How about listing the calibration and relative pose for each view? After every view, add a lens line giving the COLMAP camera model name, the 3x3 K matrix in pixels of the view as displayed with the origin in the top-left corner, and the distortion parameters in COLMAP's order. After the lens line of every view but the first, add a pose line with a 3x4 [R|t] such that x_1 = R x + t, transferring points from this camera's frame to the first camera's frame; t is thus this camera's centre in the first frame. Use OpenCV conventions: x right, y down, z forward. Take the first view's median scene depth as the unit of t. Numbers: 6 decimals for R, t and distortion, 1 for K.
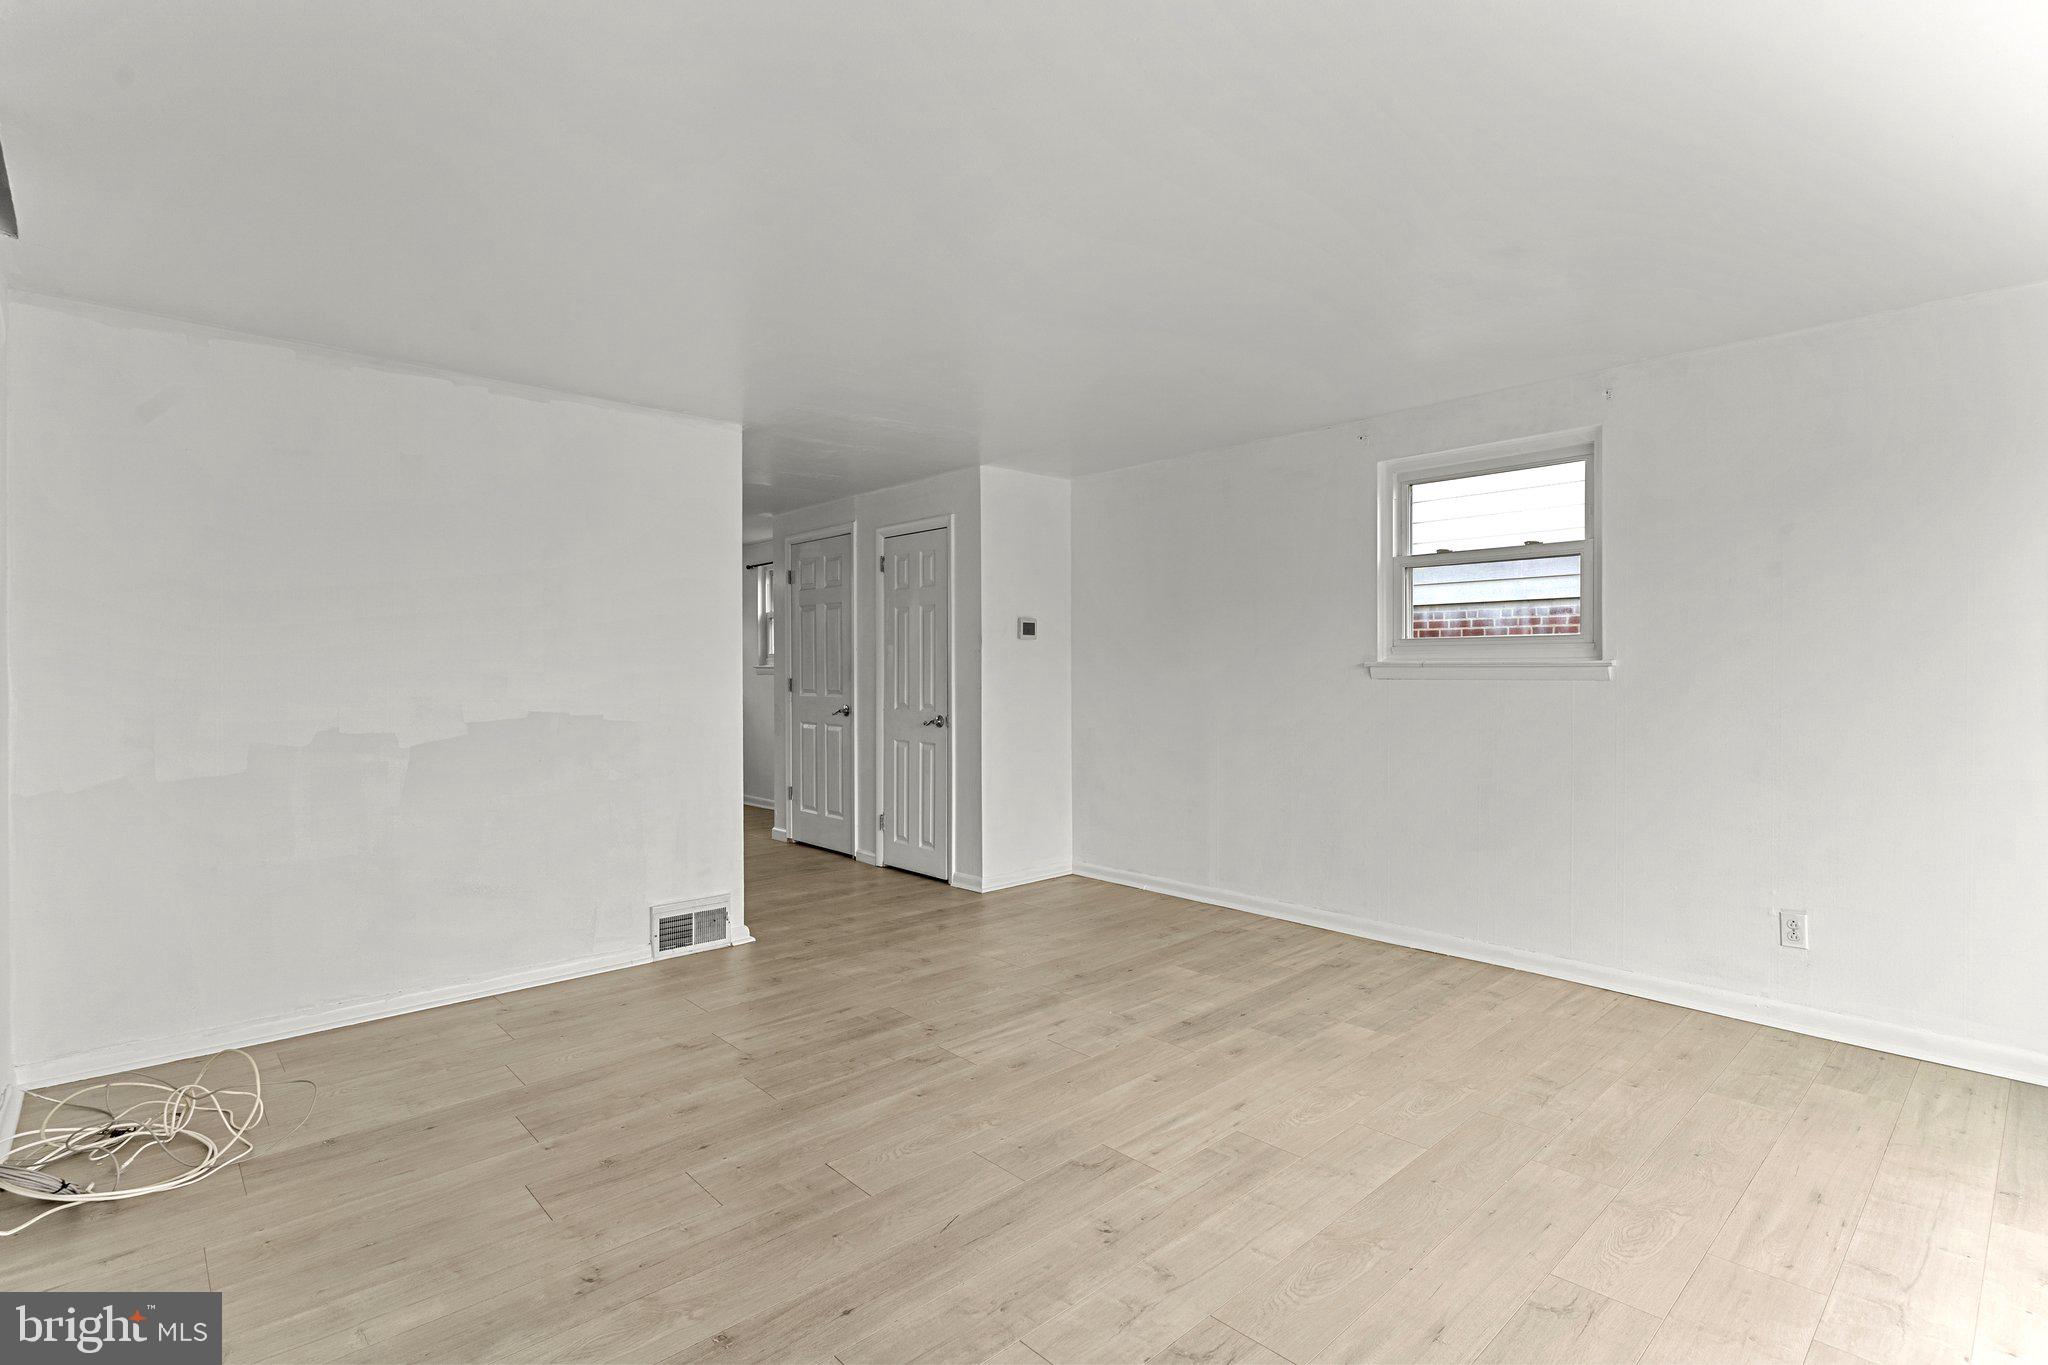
lens RADIAL K [[999.8, 0, 1026.3], [0, 999.8, 654.7], [0, 0, 1]] dist [-0.000410, -0.000306]
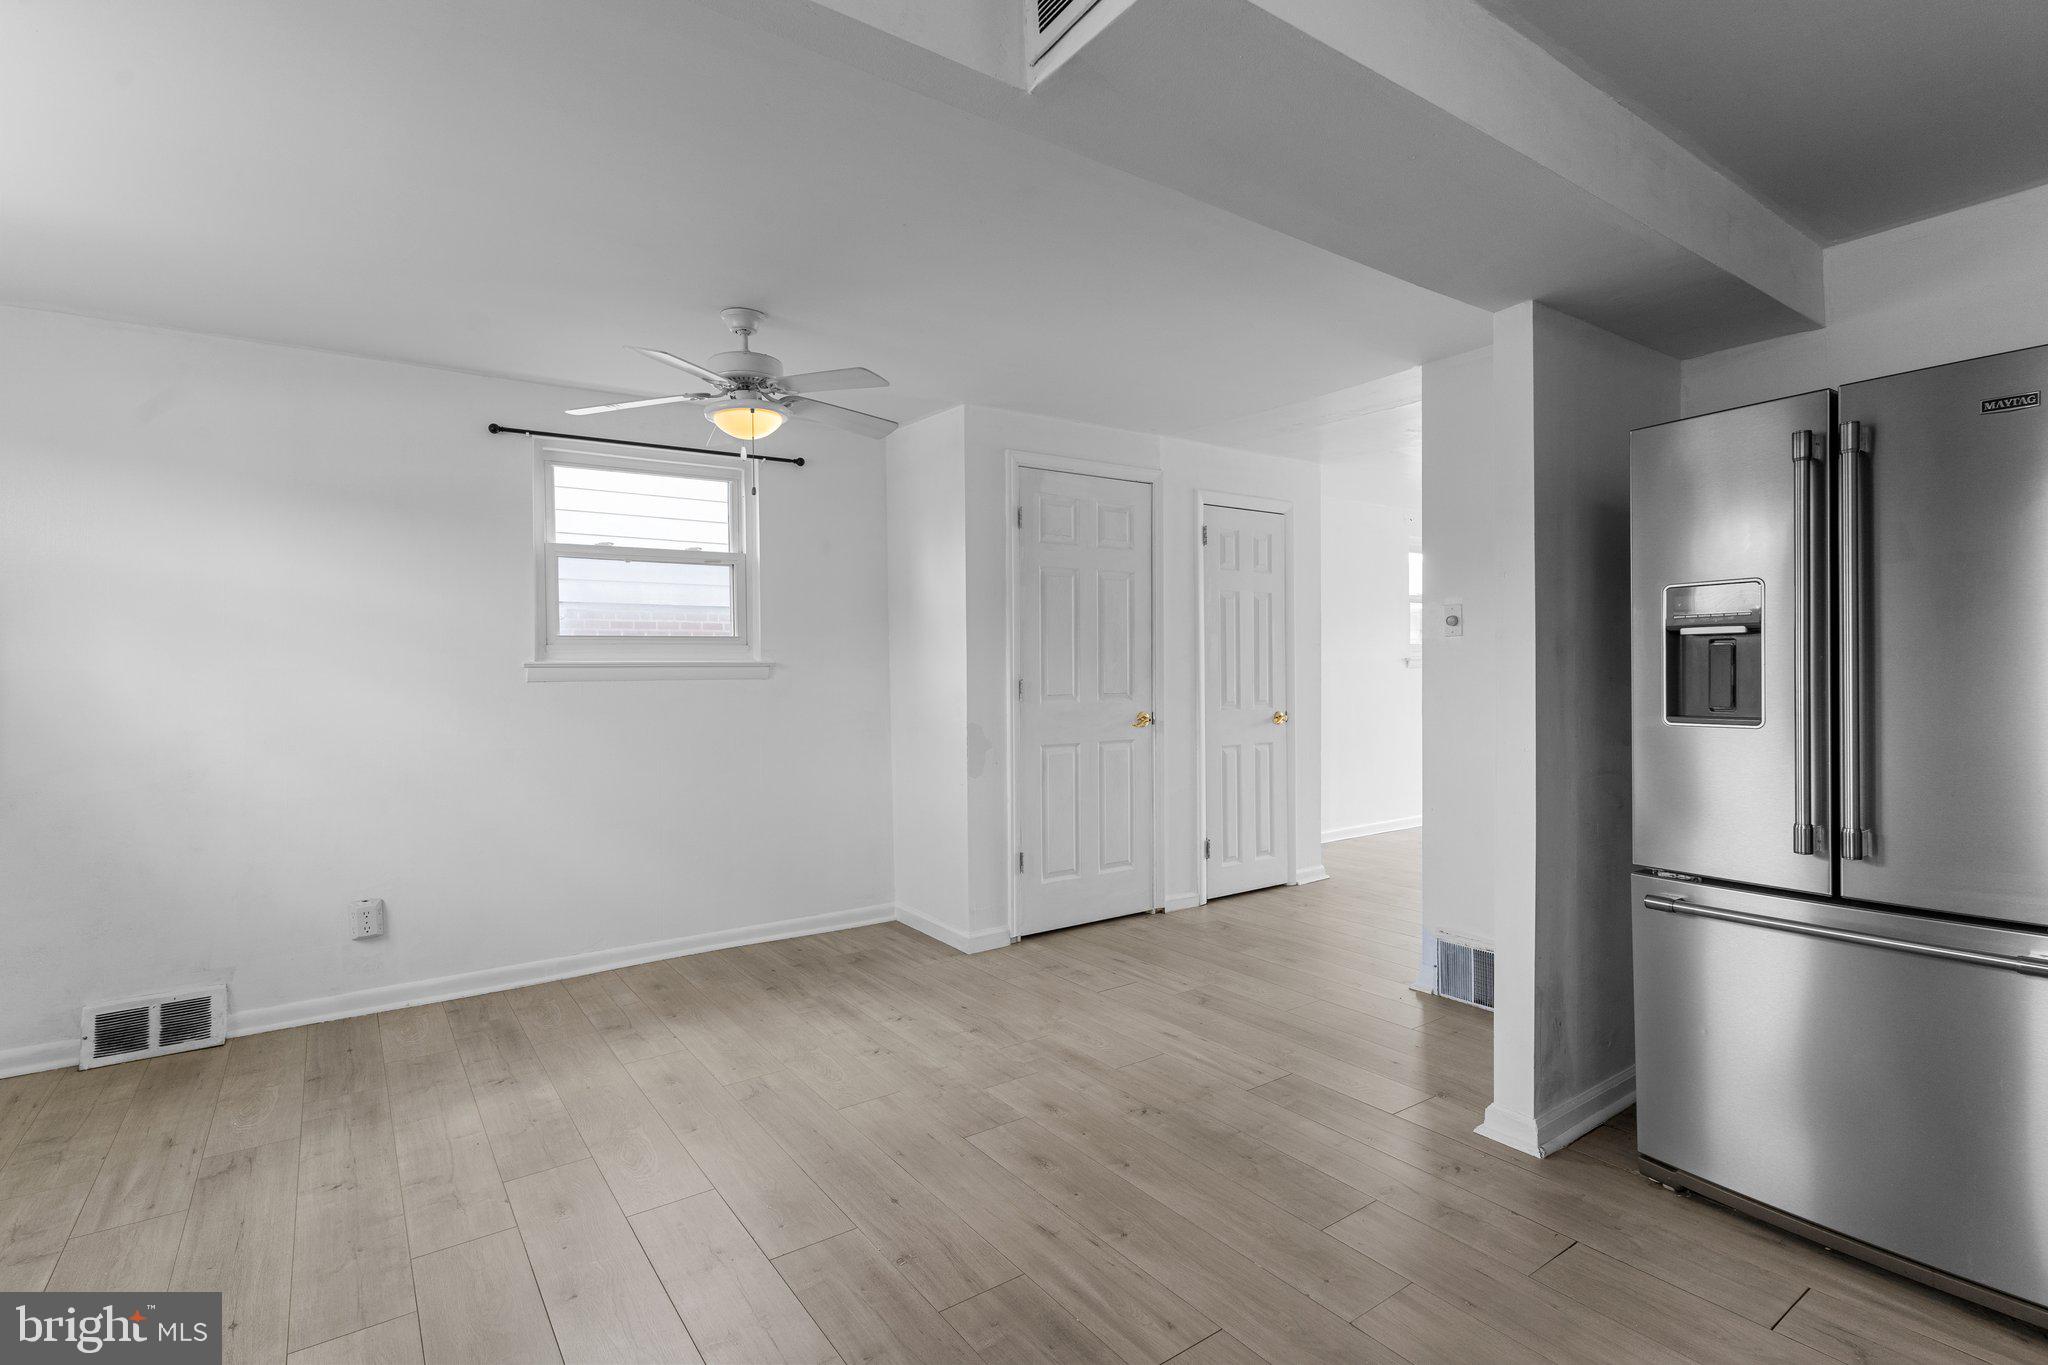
lens RADIAL K [[975.2, 0, 1022.2], [0, 975.2, 658.9], [0, 0, 1]] dist [-0.001649, -0.000136]
pose [[0.128612, 0.004869, 0.991683, -0.842239], [-0.002727, 0.999986, -0.004556, 0.013168], [-0.991691, -0.002119, 0.128623, 0.918339]]
